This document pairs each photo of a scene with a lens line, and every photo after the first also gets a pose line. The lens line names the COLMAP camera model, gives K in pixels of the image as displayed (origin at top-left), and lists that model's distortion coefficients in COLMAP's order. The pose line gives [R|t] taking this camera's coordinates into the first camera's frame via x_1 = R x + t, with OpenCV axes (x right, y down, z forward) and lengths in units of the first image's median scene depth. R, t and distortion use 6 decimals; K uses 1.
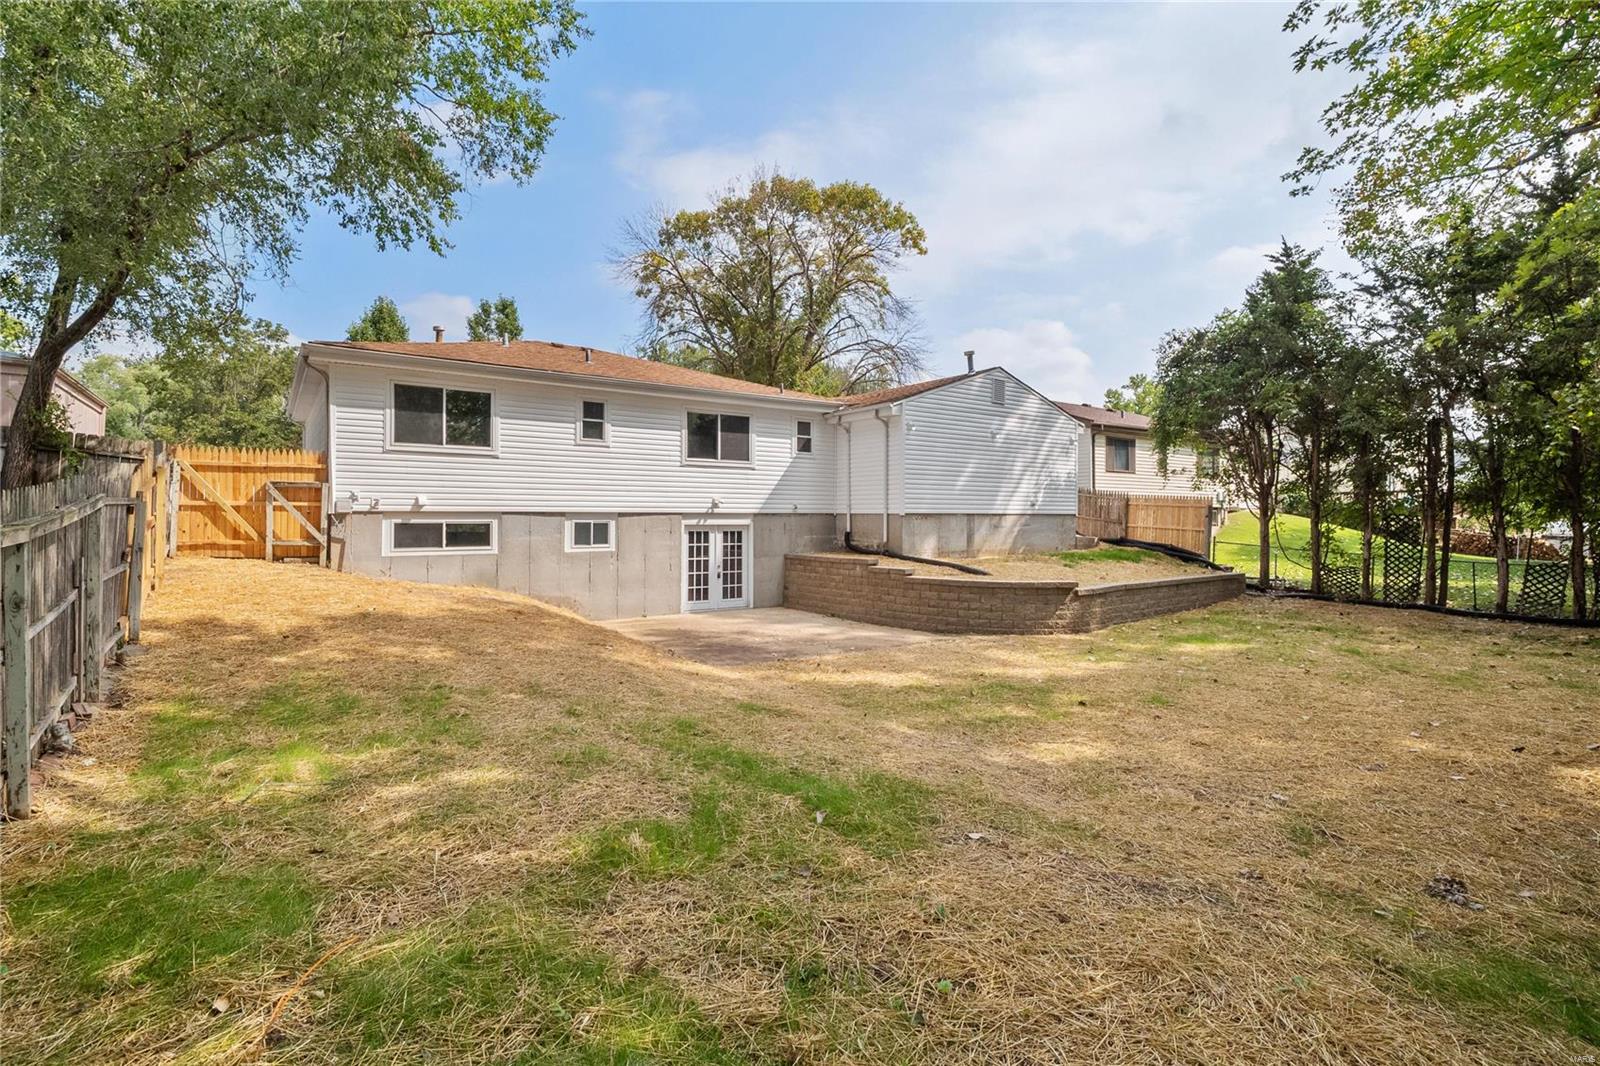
lens RADIAL K [[777.2, 0, 699.3], [0, 777.2, 514.3], [0, 0, 1]] dist [-0.018041, -0.000281]
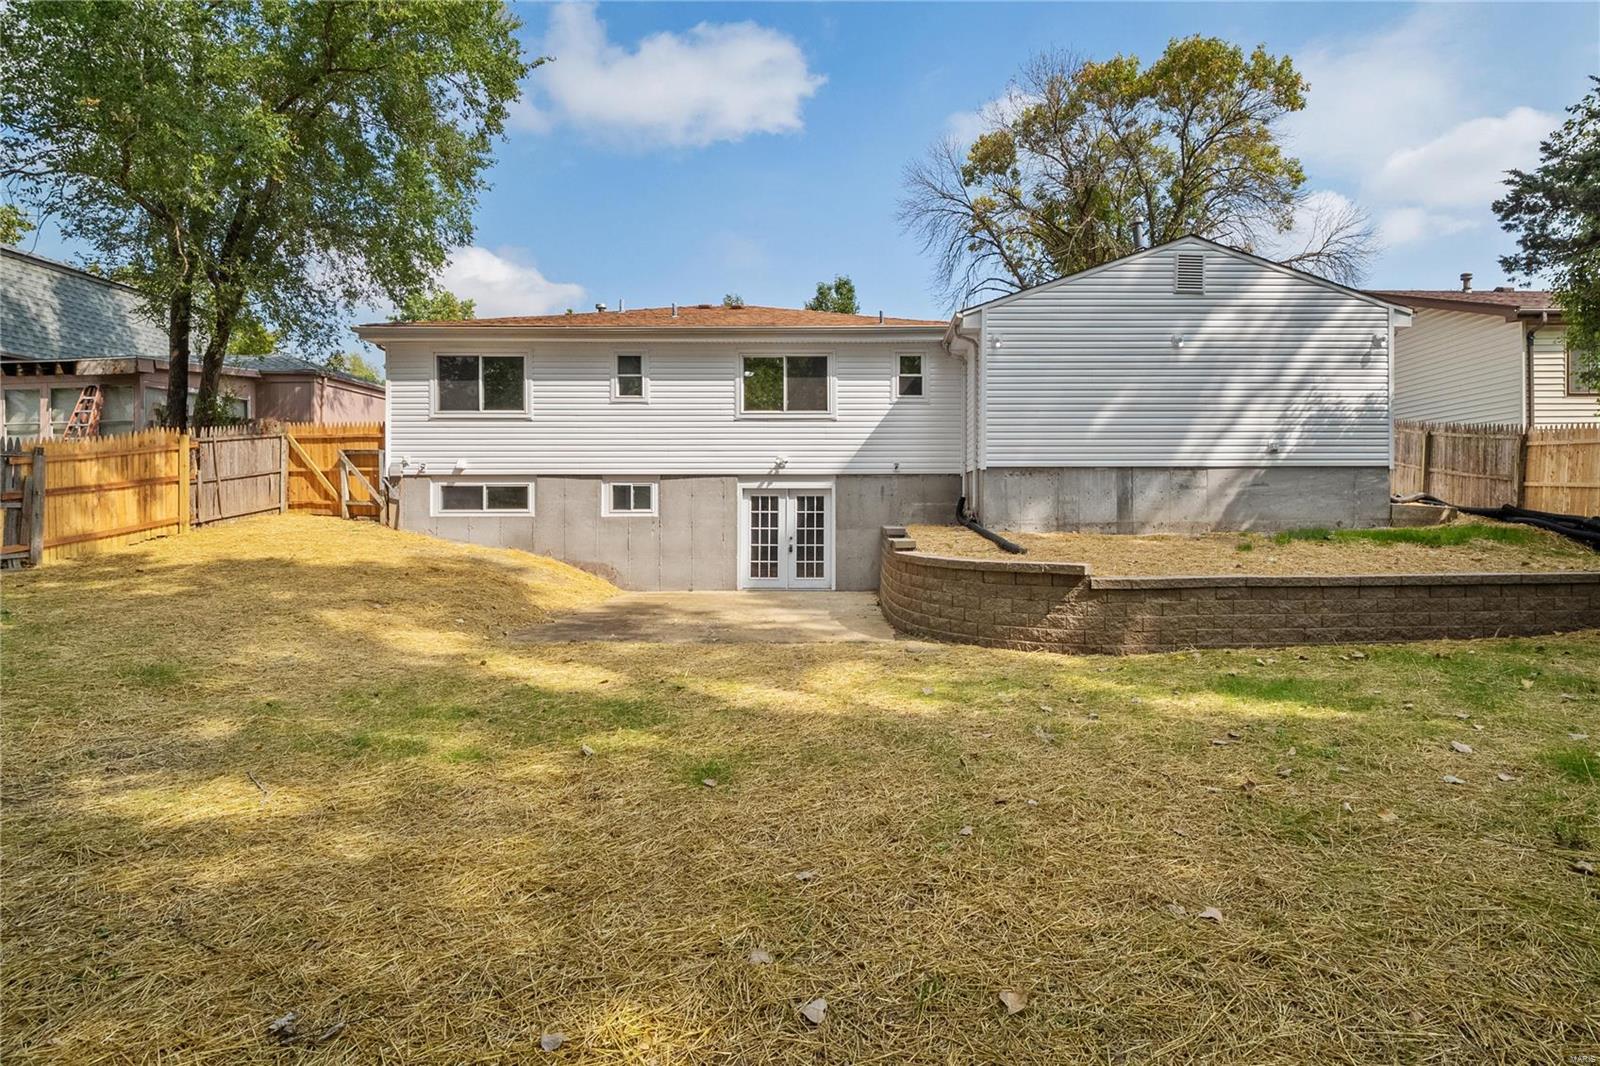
lens RADIAL K [[756.2, 0, 806.1], [0, 756.2, 513.1], [0, 0, 1]] dist [-0.010211, -0.001140]
pose [[0.834679, 0.001930, -0.550733, 0.495191], [0.001179, 0.999985, 0.005291, 0.035989], [0.550735, -0.005066, 0.834665, 0.330541]]
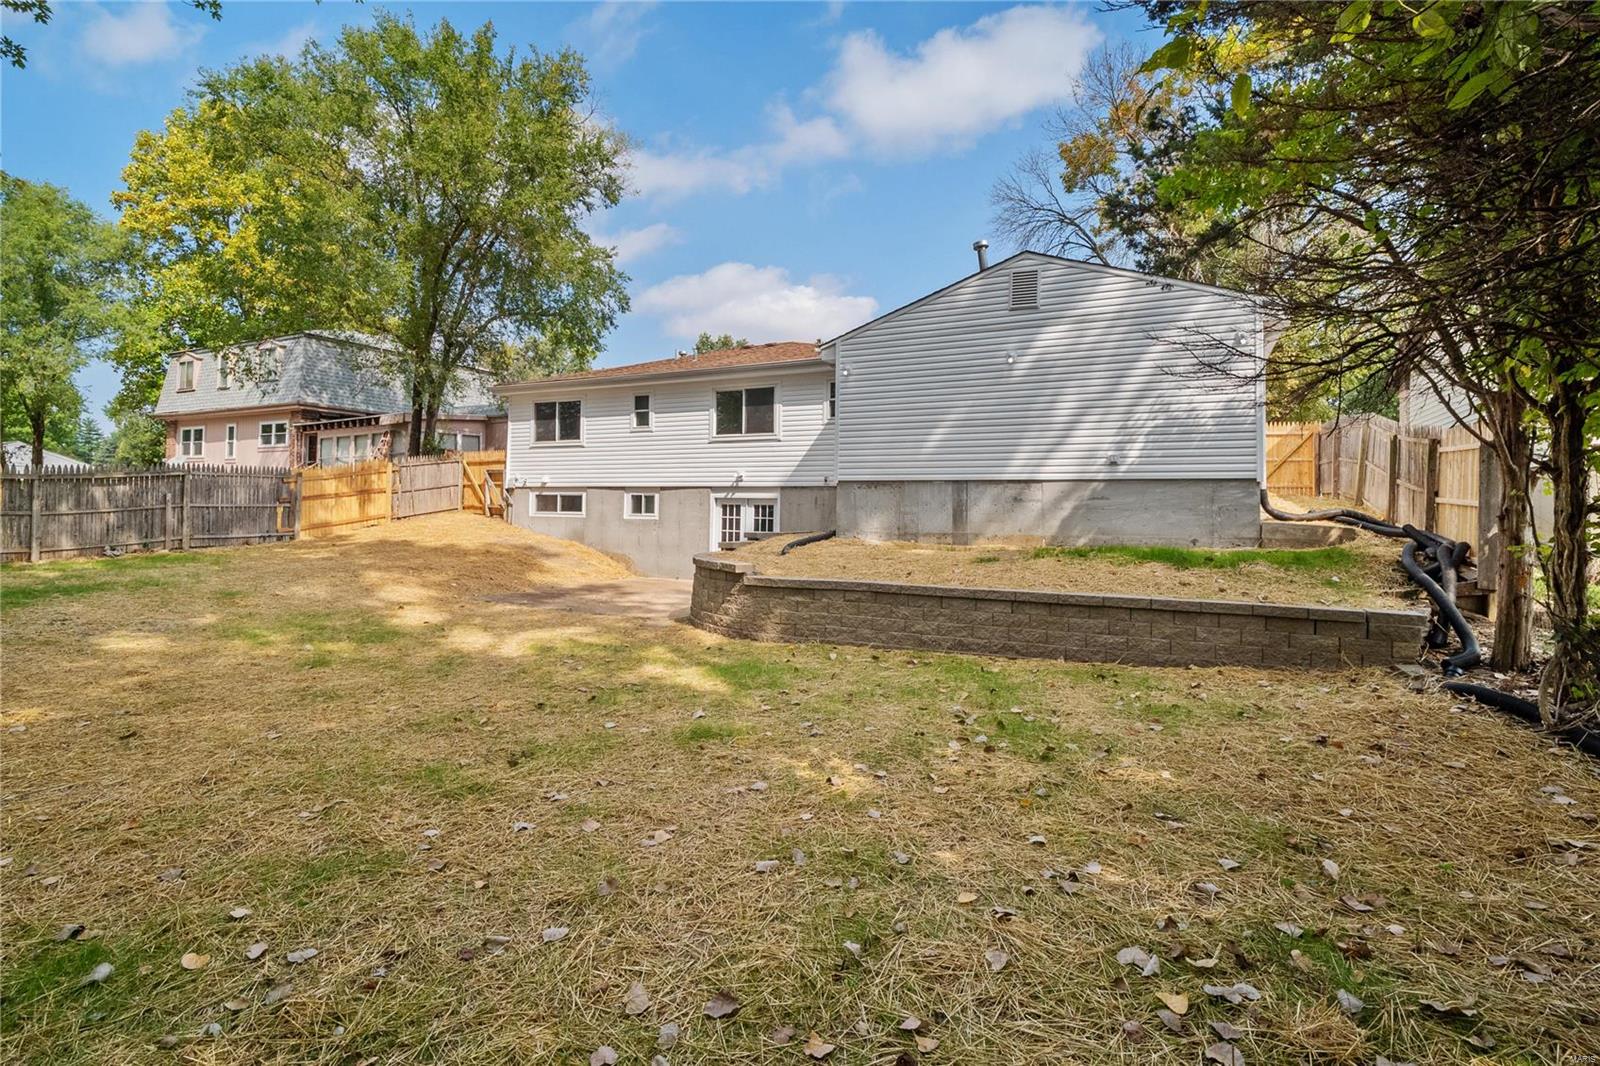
lens RADIAL K [[710.4, 0, 742.5], [0, 710.4, 499.4], [0, 0, 1]] dist [-0.002420, -0.000182]
pose [[0.494203, -0.006587, -0.869322, 0.833615], [-0.015552, 0.999744, -0.016416, 0.030489], [0.869208, 0.021632, 0.493974, 0.542443]]
